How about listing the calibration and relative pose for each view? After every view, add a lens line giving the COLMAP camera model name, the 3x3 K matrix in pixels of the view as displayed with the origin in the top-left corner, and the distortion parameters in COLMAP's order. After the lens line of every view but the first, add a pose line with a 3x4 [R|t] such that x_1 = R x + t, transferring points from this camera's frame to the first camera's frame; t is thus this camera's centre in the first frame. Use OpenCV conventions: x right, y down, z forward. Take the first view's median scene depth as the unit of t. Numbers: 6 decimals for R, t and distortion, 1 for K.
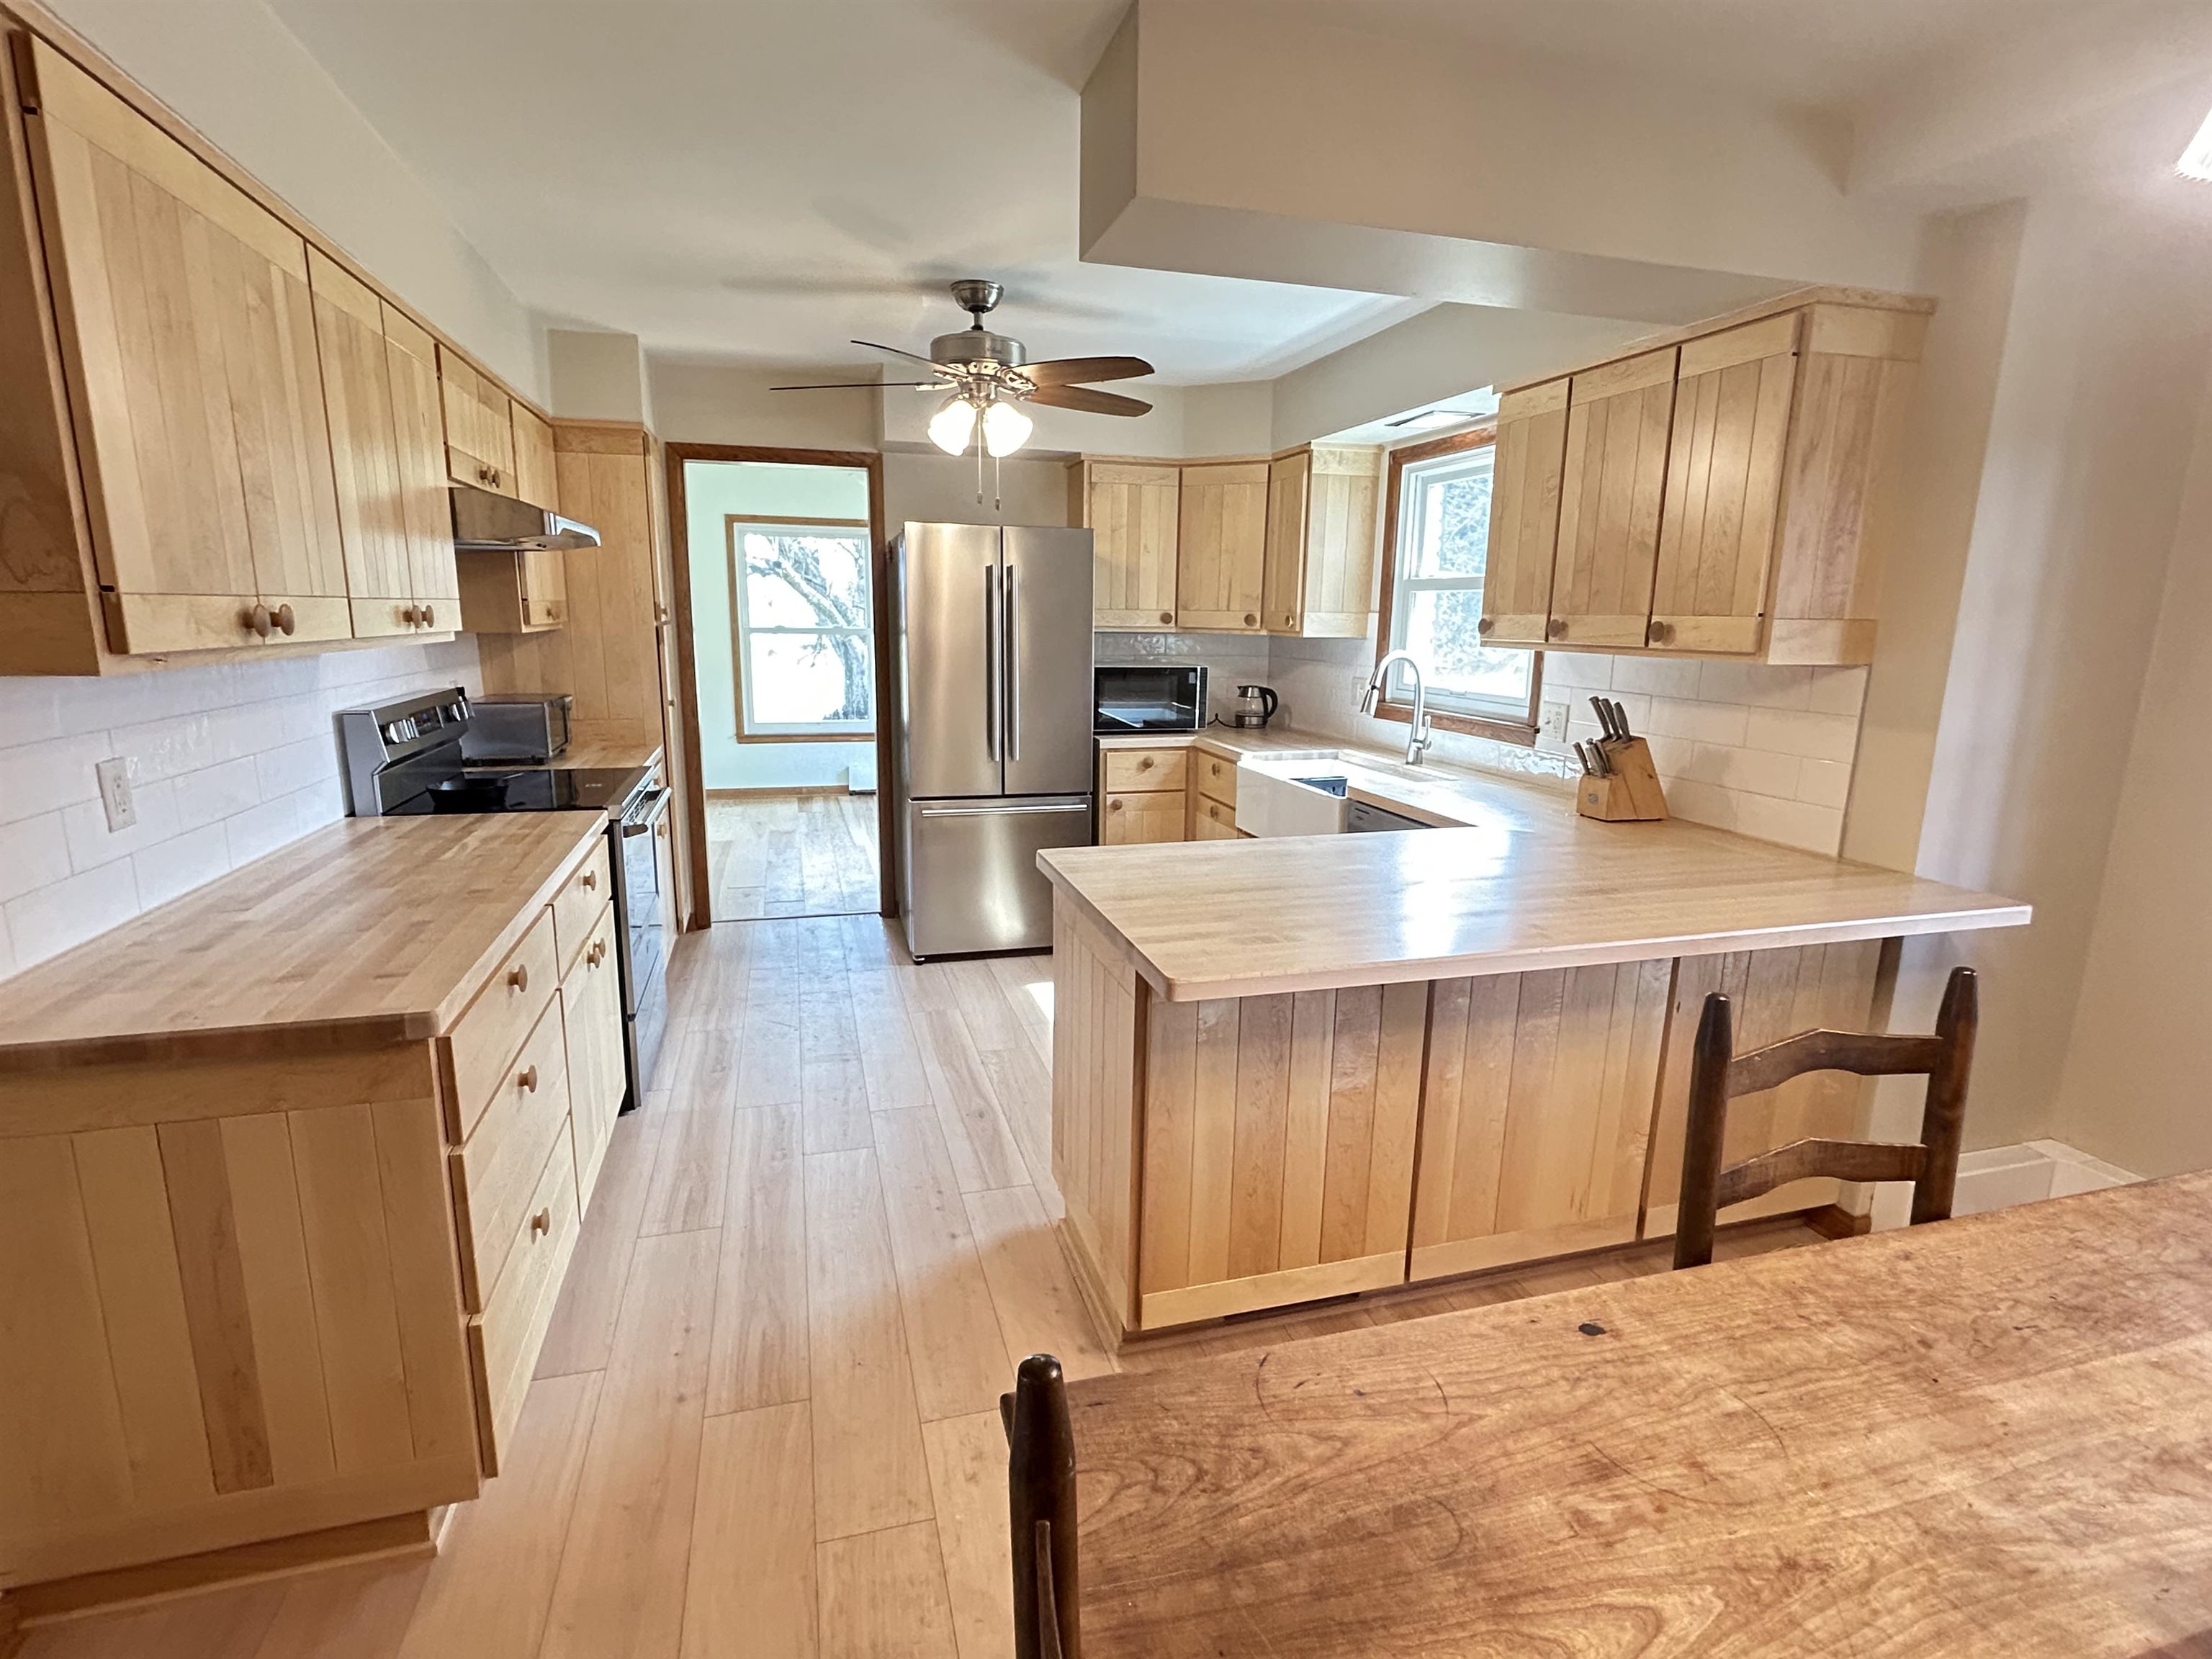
lens RADIAL K [[1068.9, 0, 1106.0], [0, 1068.9, 829.5], [0, 0, 1]] dist [-0.000497, 0.000118]
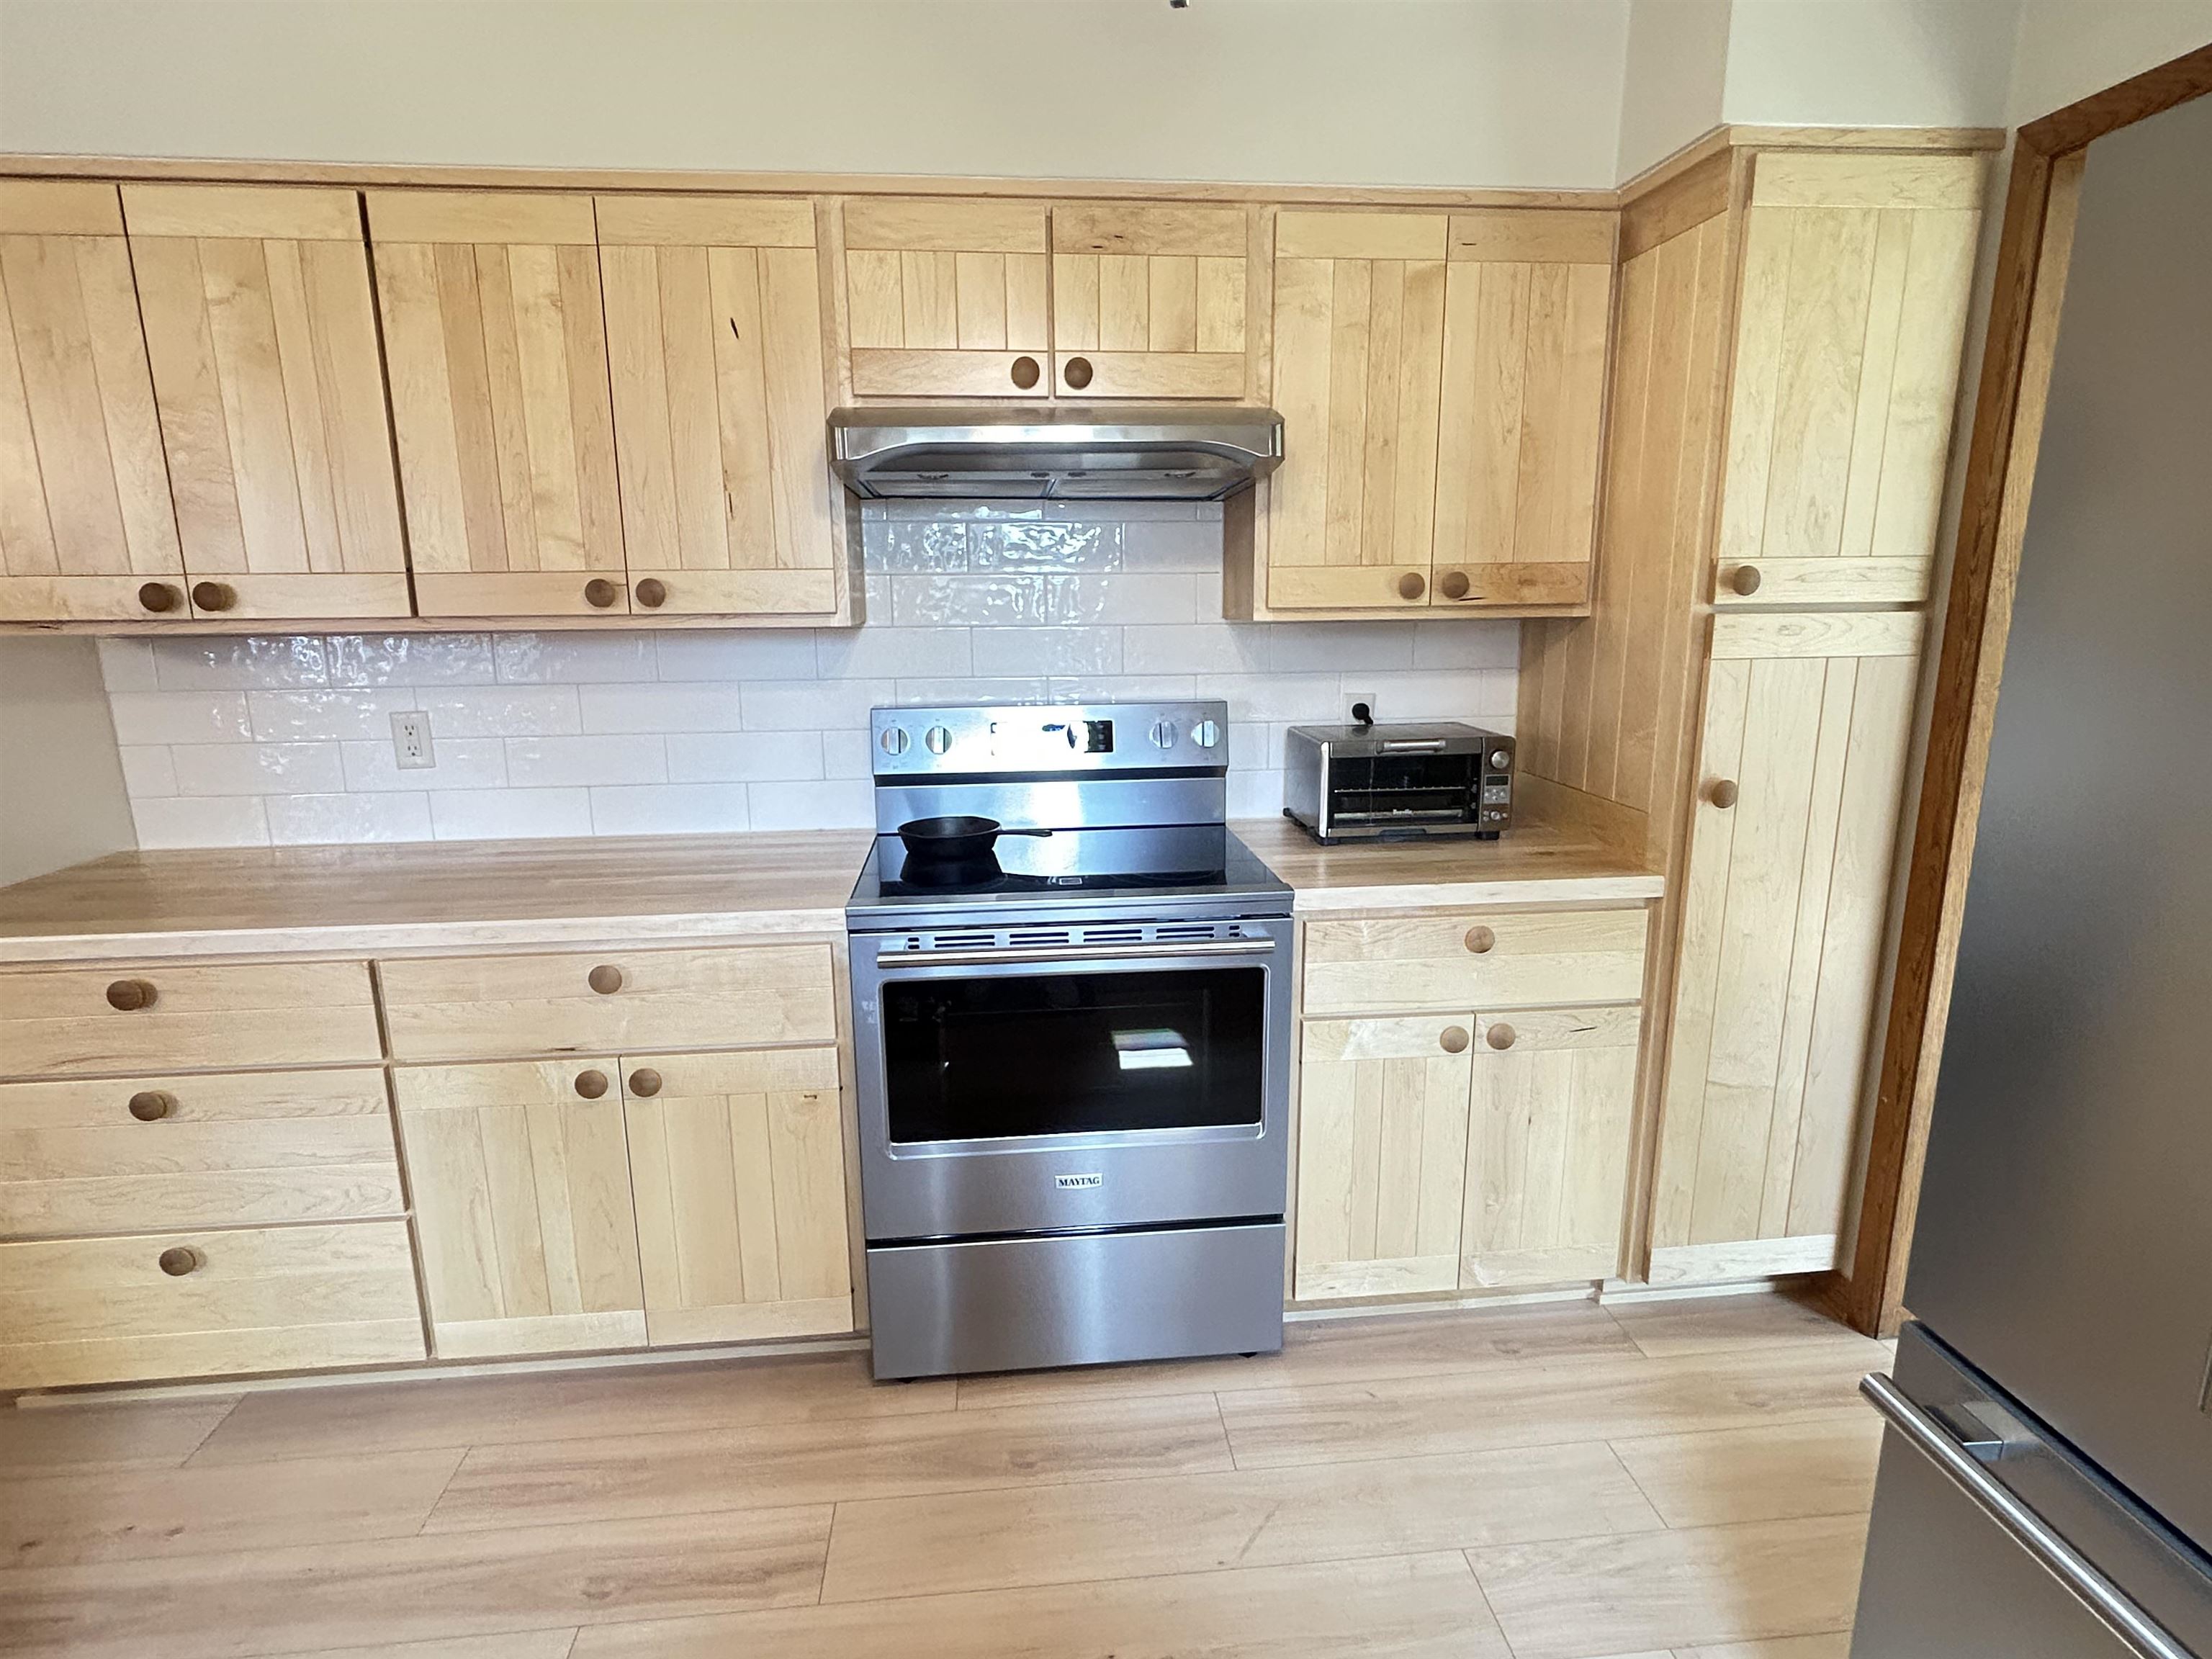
lens RADIAL K [[1188.2, 0, 1110.7], [0, 1188.2, 820.3], [0, 0, 1]] dist [0.015041, -0.001248]
pose [[-0.181193, 0.185791, -0.965739, 0.167064], [-0.191500, 0.956530, 0.219949, -0.263104], [0.964623, 0.224792, -0.137738, 1.312727]]
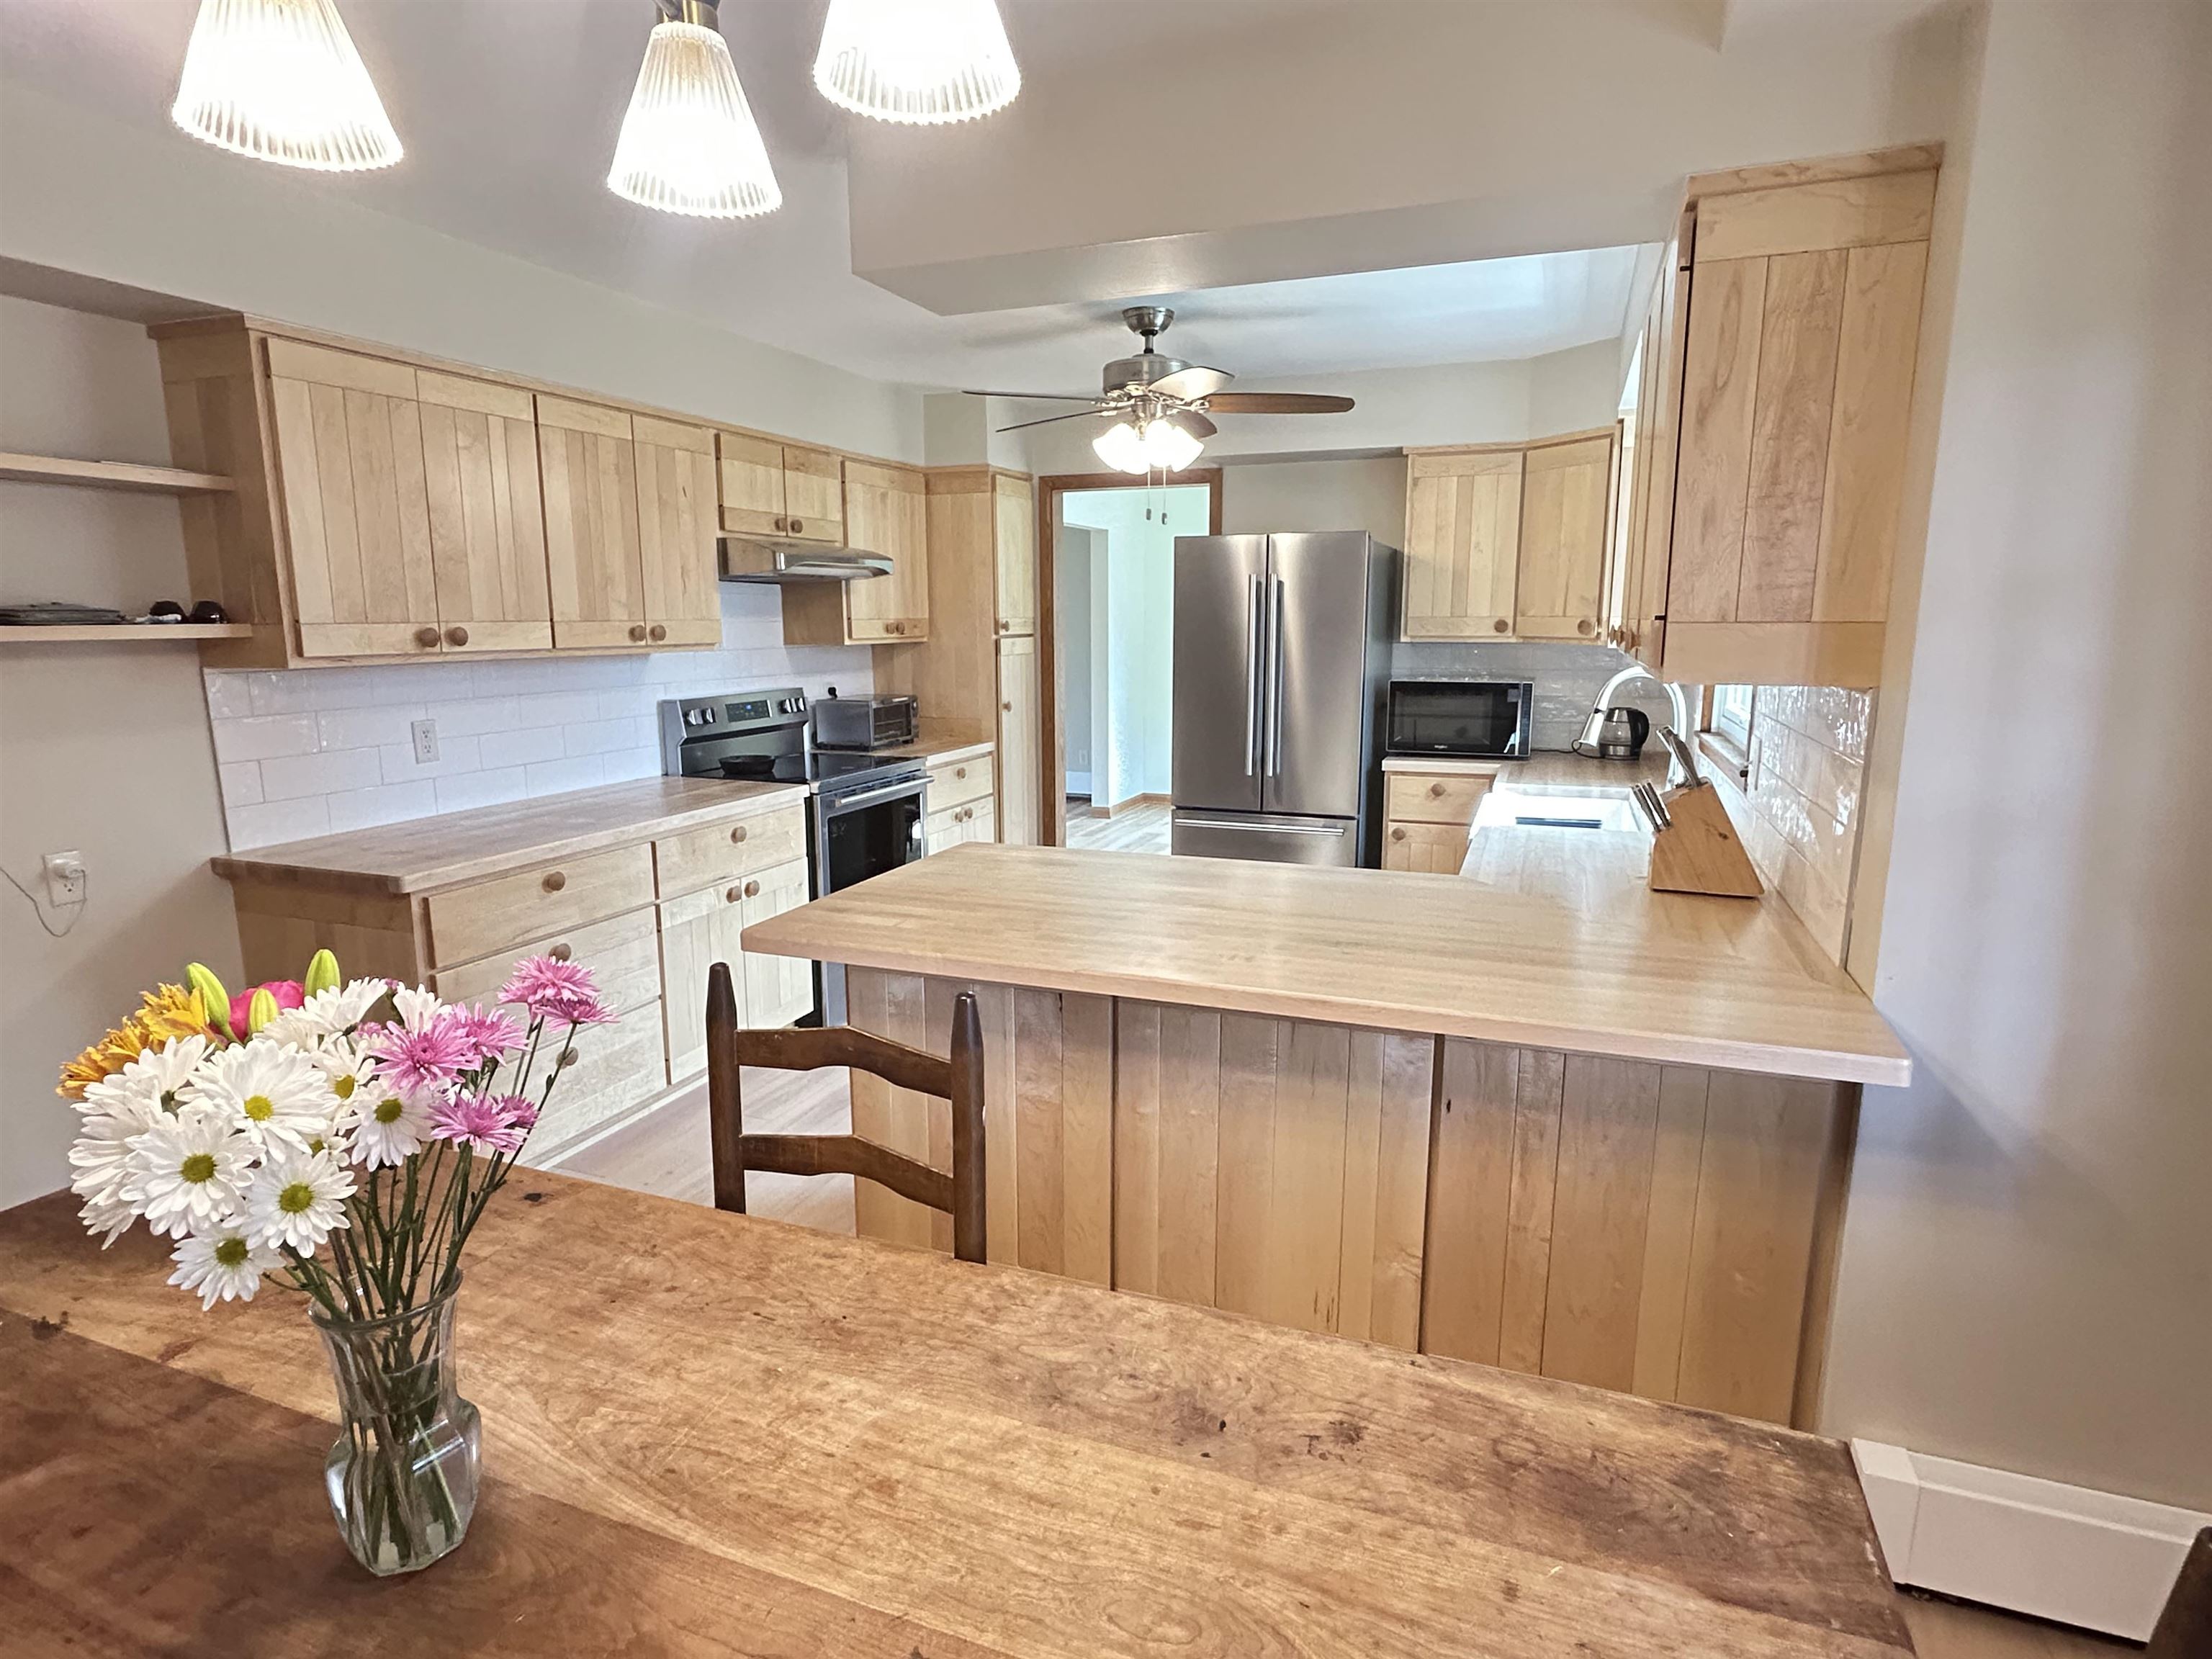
lens RADIAL K [[1188.2, 0, 1110.7], [0, 1188.2, 820.3], [0, 0, 1]] dist [0.015041, -0.001248]
pose [[0.800104, 0.085881, -0.593682, 0.694528], [-0.106379, 0.994326, 0.000471, -0.016866], [0.590354, 0.062778, 0.804699, 0.094889]]
